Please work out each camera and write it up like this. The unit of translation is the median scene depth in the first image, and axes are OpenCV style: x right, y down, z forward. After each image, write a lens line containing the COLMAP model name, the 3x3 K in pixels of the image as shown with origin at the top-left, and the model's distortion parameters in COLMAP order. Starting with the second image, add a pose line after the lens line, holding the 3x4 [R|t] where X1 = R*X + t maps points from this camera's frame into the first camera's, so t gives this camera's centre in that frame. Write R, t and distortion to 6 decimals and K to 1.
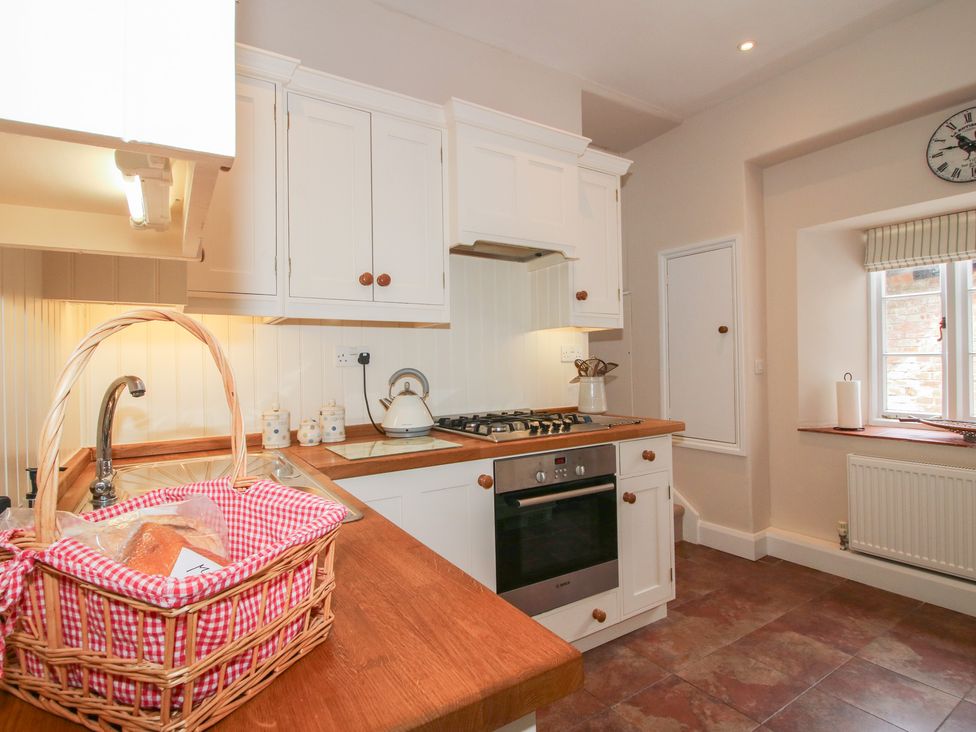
lens RADIAL K [[510.2, 0, 487.2], [0, 510.2, 365.9], [0, 0, 1]] dist [-0.001427, -0.010989]
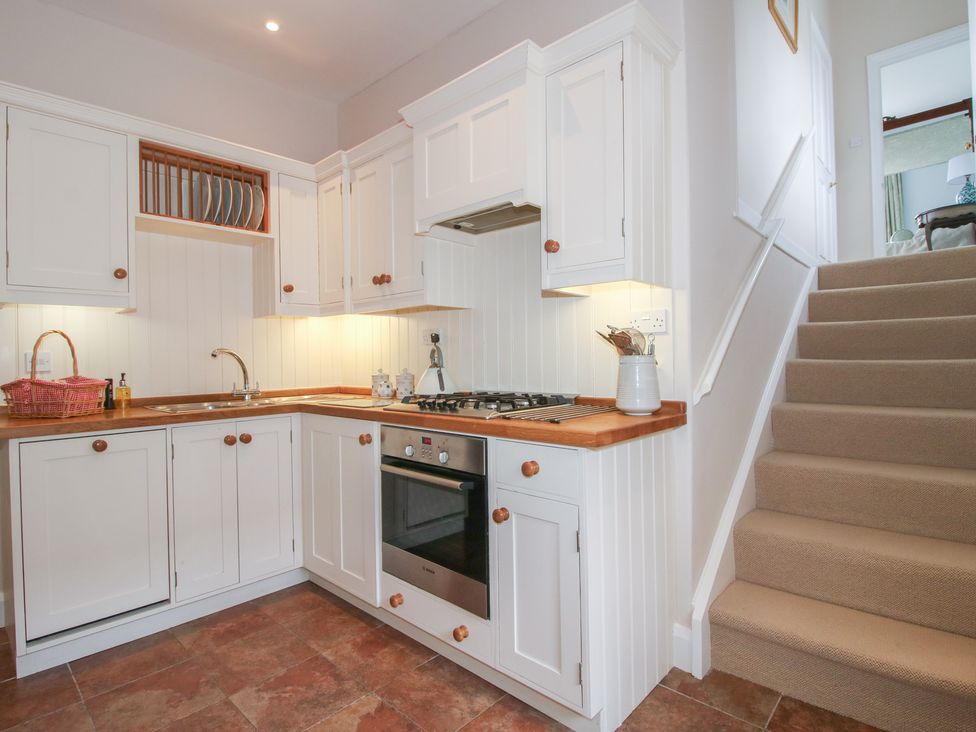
lens RADIAL K [[510.2, 0, 485.6], [0, 510.2, 358.4], [0, 0, 1]] dist [-0.001427, -0.010989]
pose [[0.238410, 0.015129, -0.971047, 1.051690], [0.010508, 0.999780, 0.018156, 0.015160], [0.971108, -0.014532, 0.238198, 0.844657]]
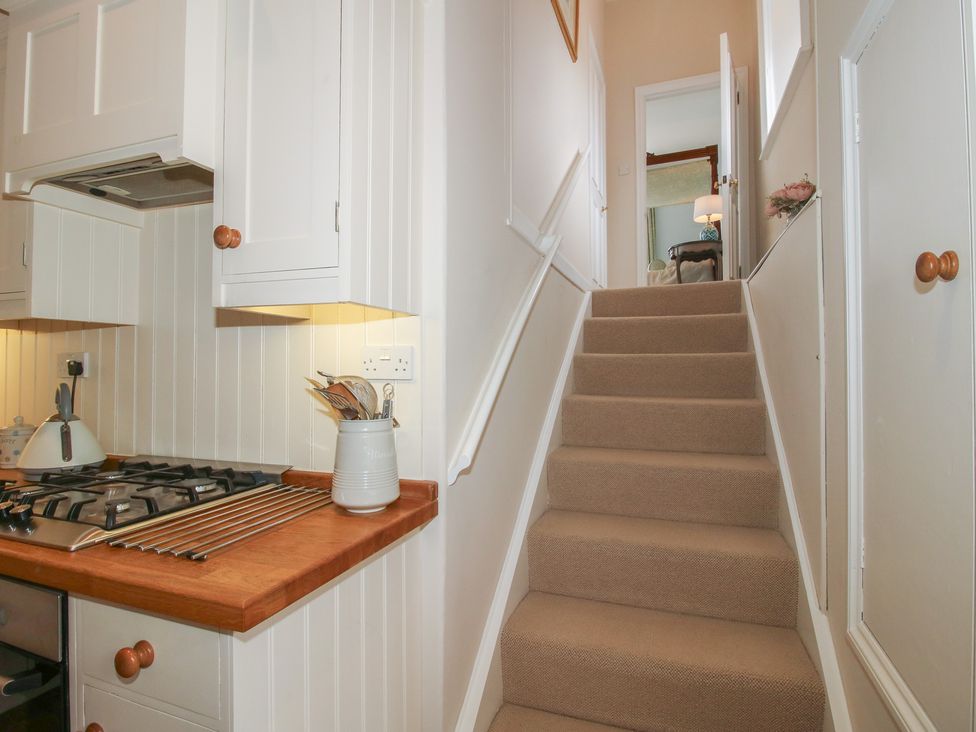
lens RADIAL K [[510.2, 0, 496.5], [0, 510.2, 361.2], [0, 0, 1]] dist [-0.001427, -0.010989]
pose [[0.604988, 0.019170, -0.796004, 0.810786], [-0.007311, 0.999802, 0.018522, -0.044674], [0.796201, -0.005386, 0.605008, 1.072083]]
